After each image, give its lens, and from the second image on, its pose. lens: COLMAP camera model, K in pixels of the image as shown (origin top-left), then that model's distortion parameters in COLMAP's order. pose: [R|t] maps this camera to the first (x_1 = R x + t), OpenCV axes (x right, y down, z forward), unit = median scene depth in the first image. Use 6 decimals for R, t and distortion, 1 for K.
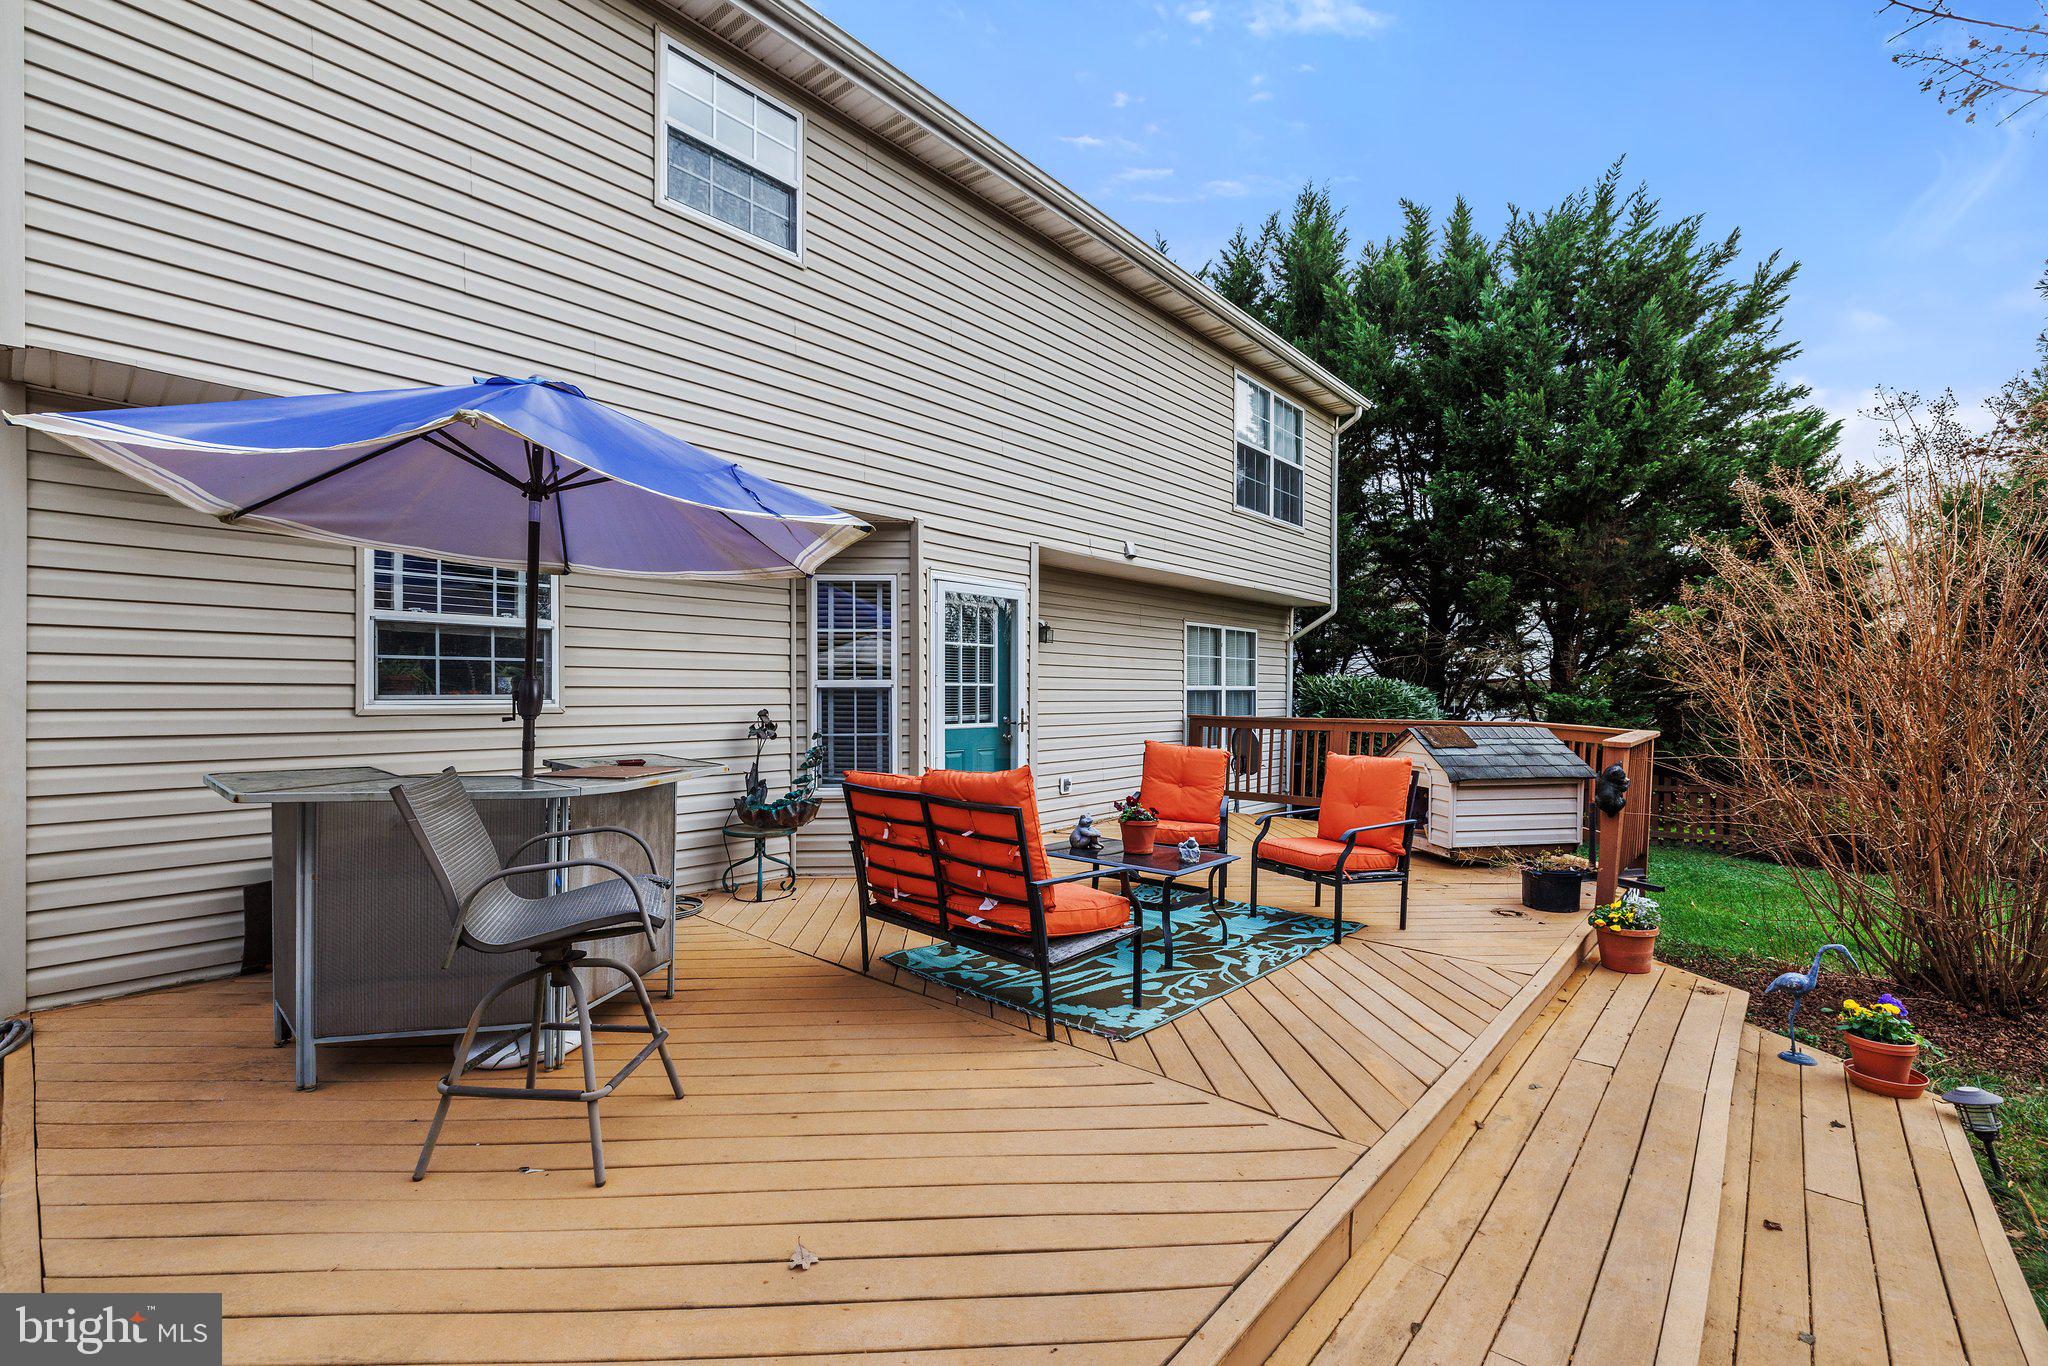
lens RADIAL K [[871.9, 0, 1016.7], [0, 871.9, 706.4], [0, 0, 1]] dist [-0.000565, 0.000036]
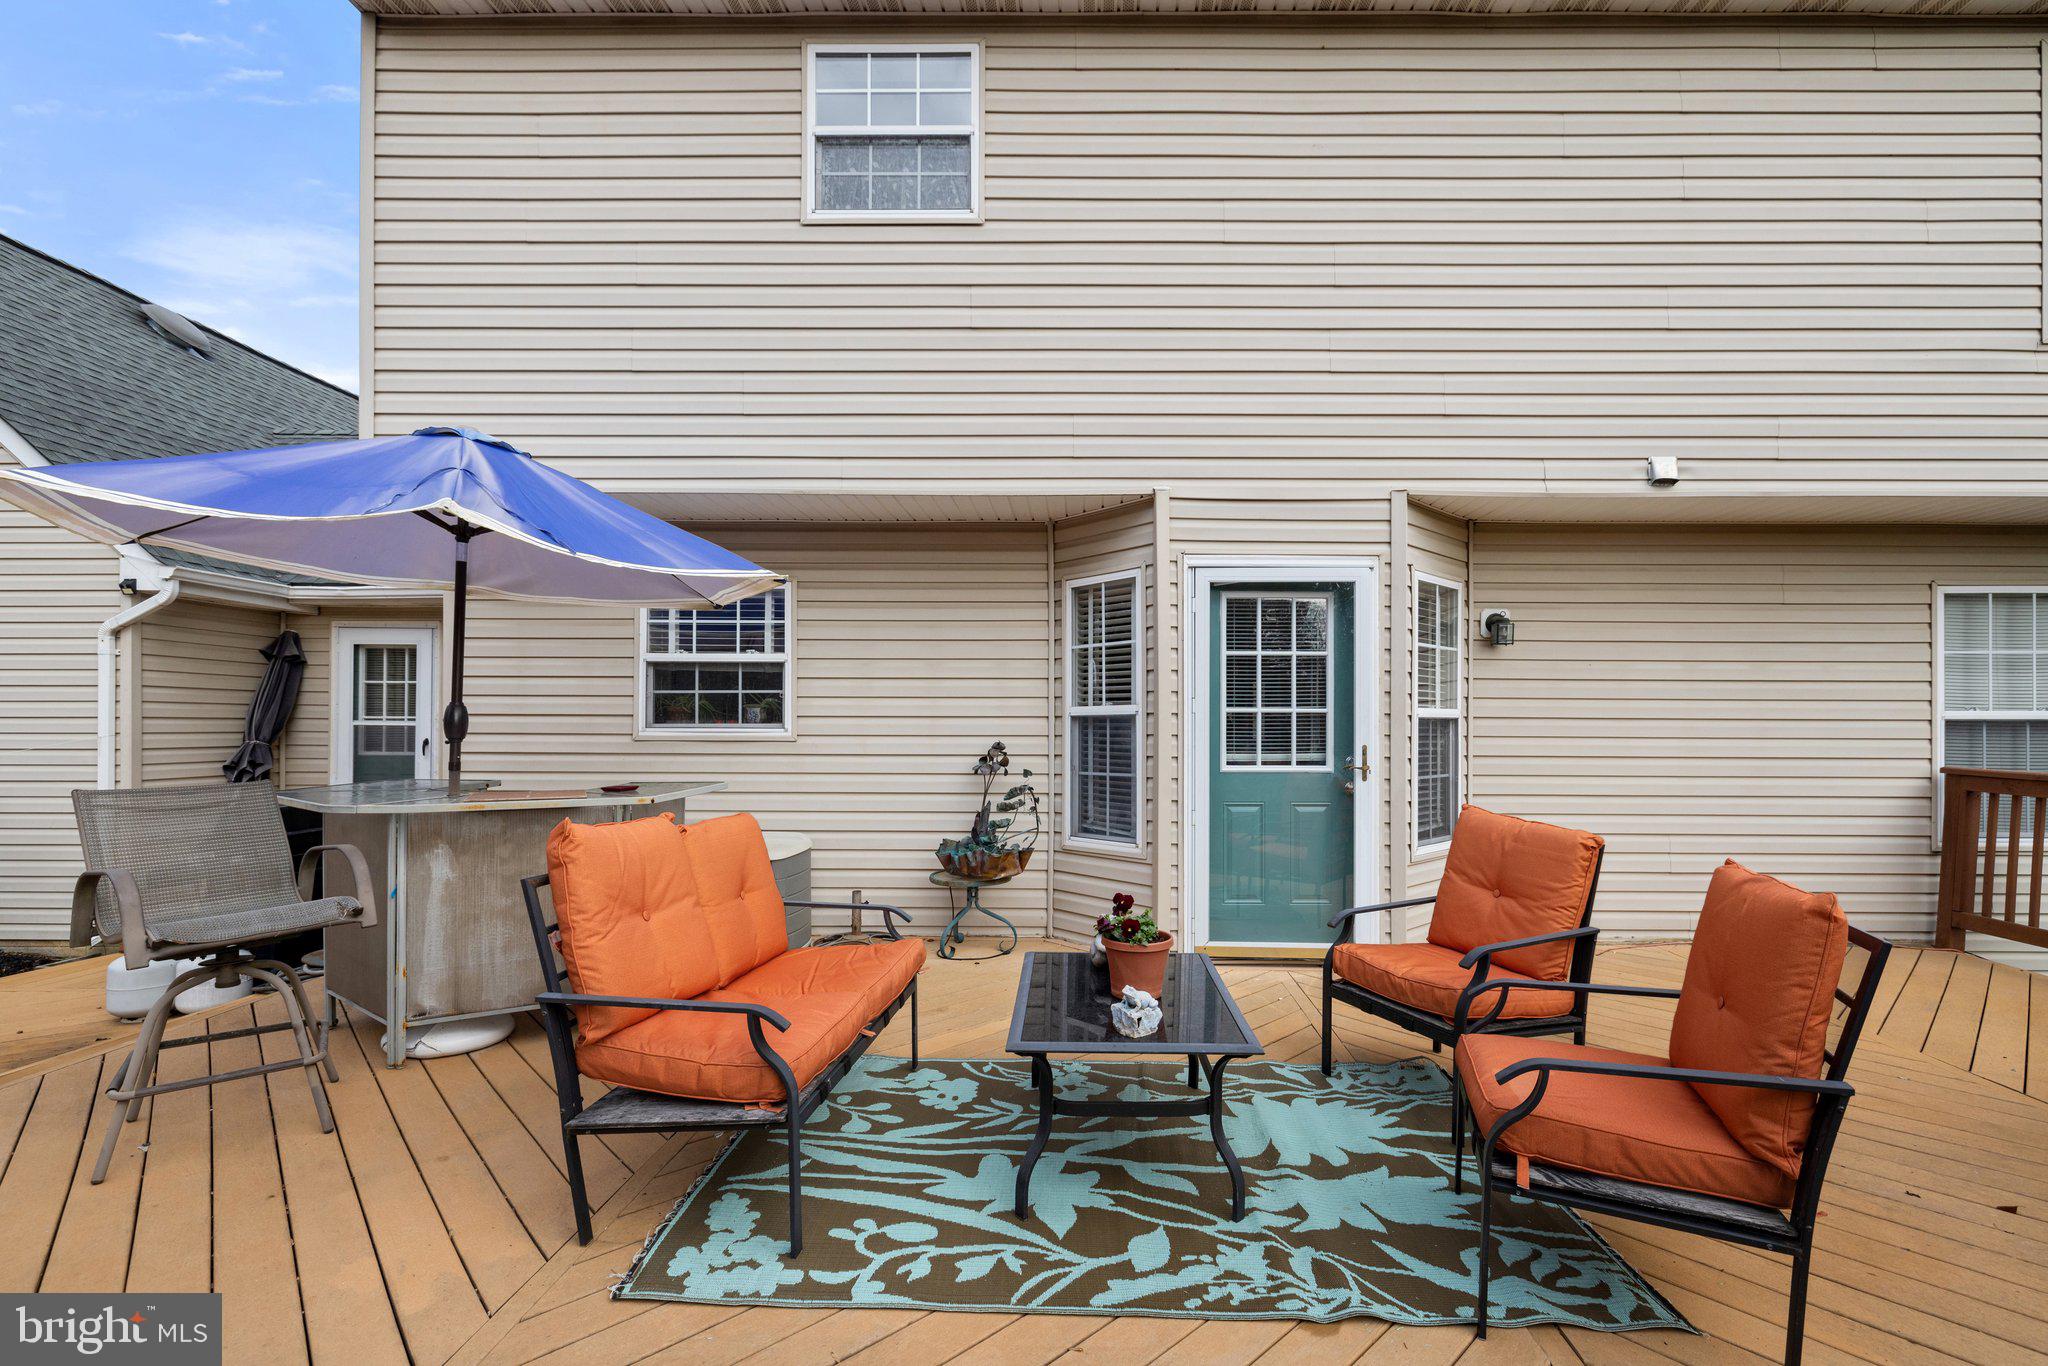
lens RADIAL K [[887.7, 0, 1093.9], [0, 887.7, 736.9], [0, 0, 1]] dist [-0.002443, 0.000254]
pose [[0.661214, 0.007231, -0.750163, 0.423801], [-0.013113, 0.999912, -0.001920, -0.000002], [0.750083, 0.011107, 0.661251, 0.453278]]
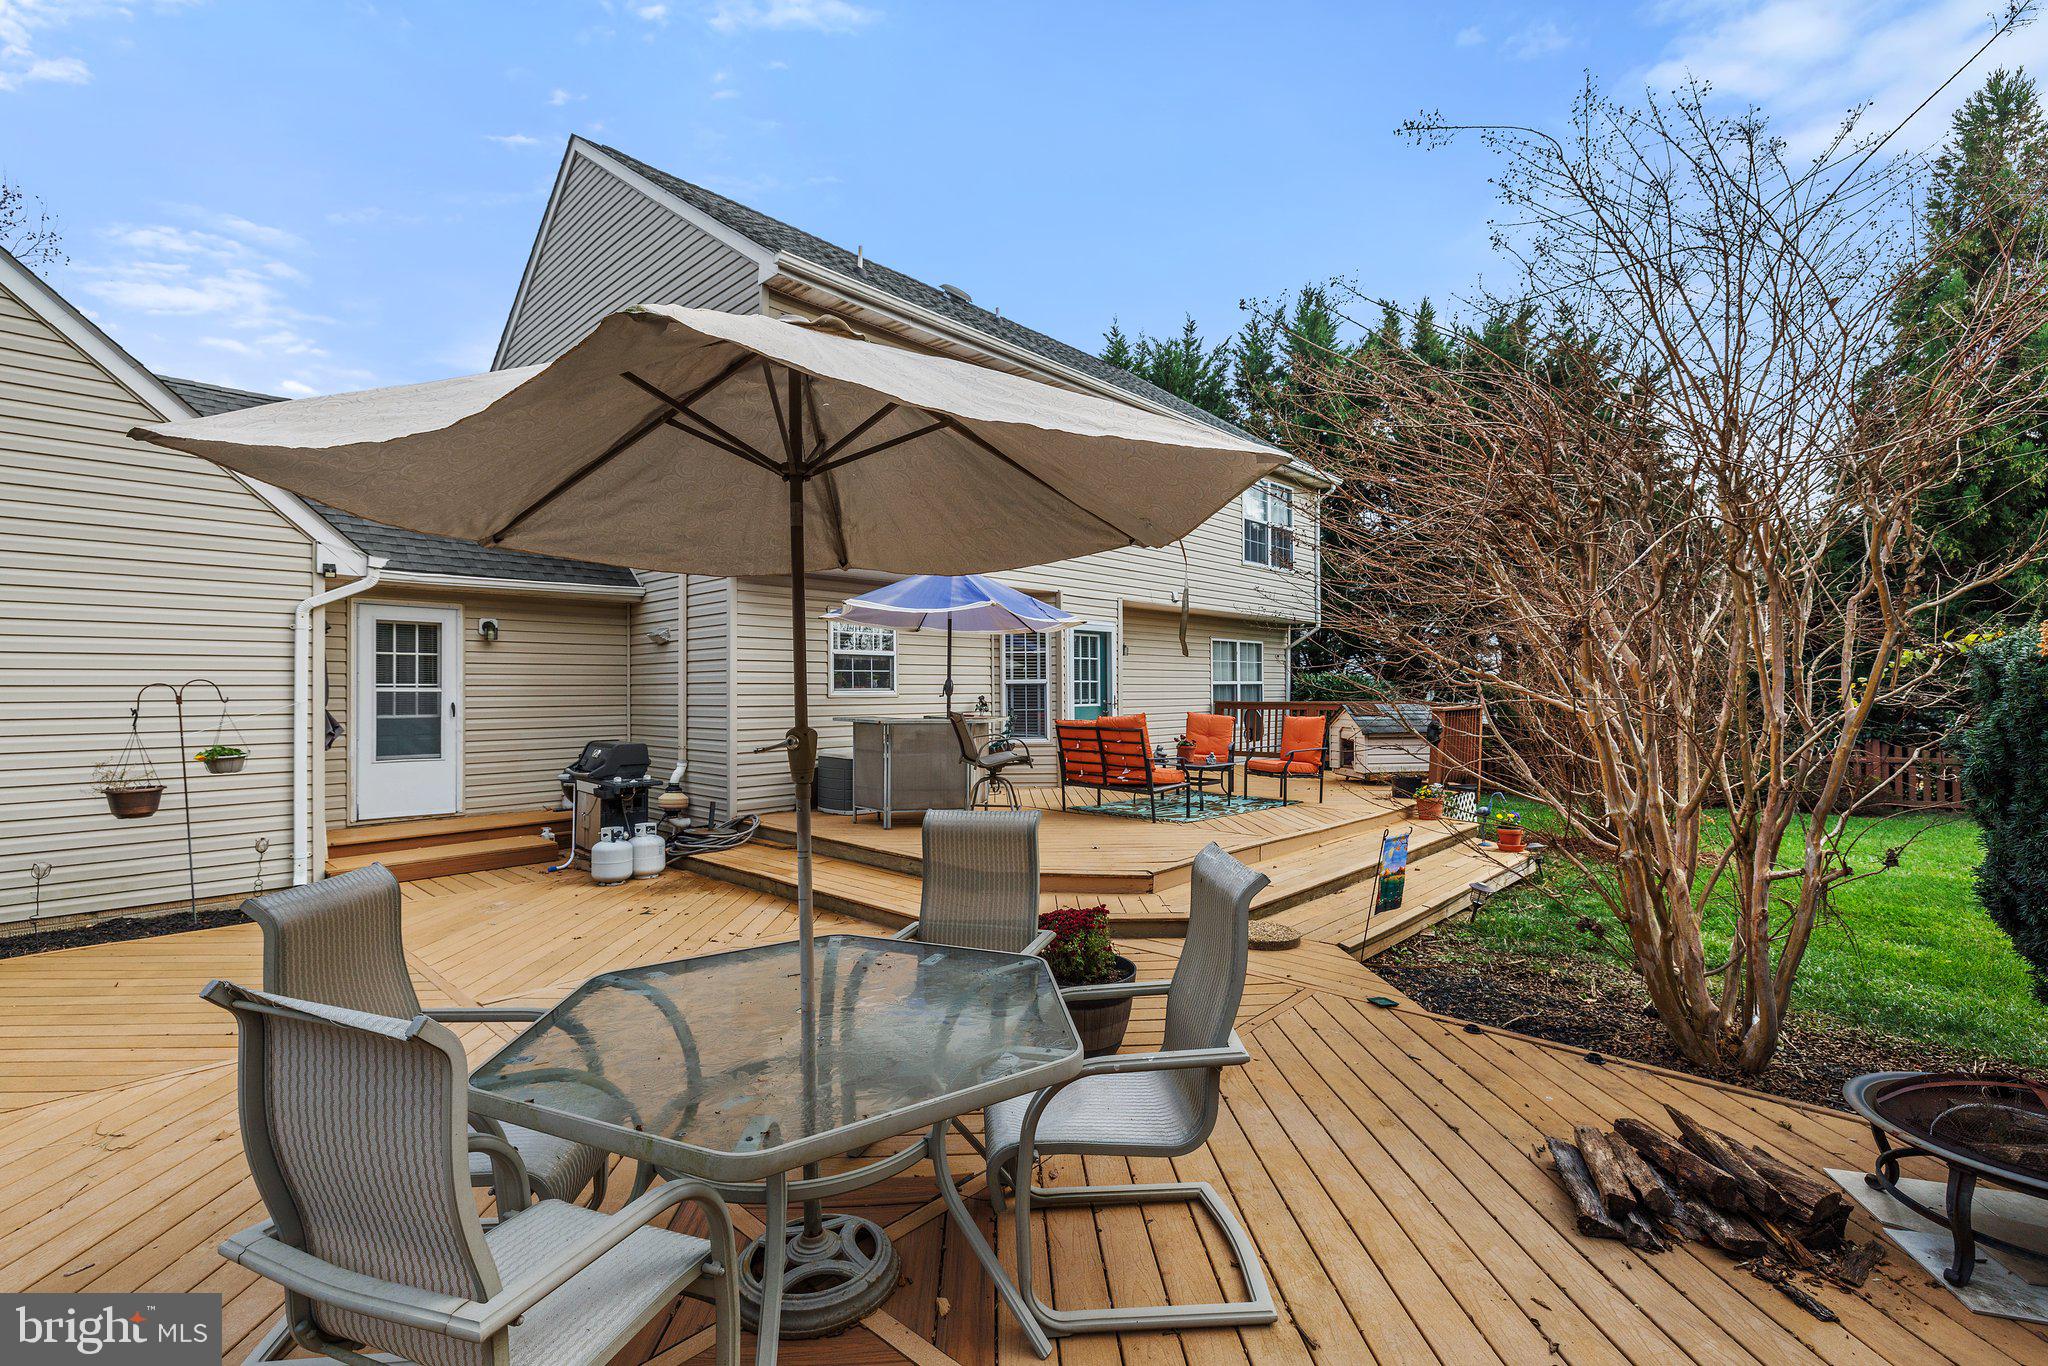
lens RADIAL K [[876.4, 0, 1016.9], [0, 876.4, 684.2], [0, 0, 1]] dist [-0.001445, 0.000471]
pose [[0.999352, -0.008413, -0.035001, -0.141262], [0.007621, 0.999713, -0.022697, 0.020875], [0.035182, 0.022415, 0.999130, -0.822406]]
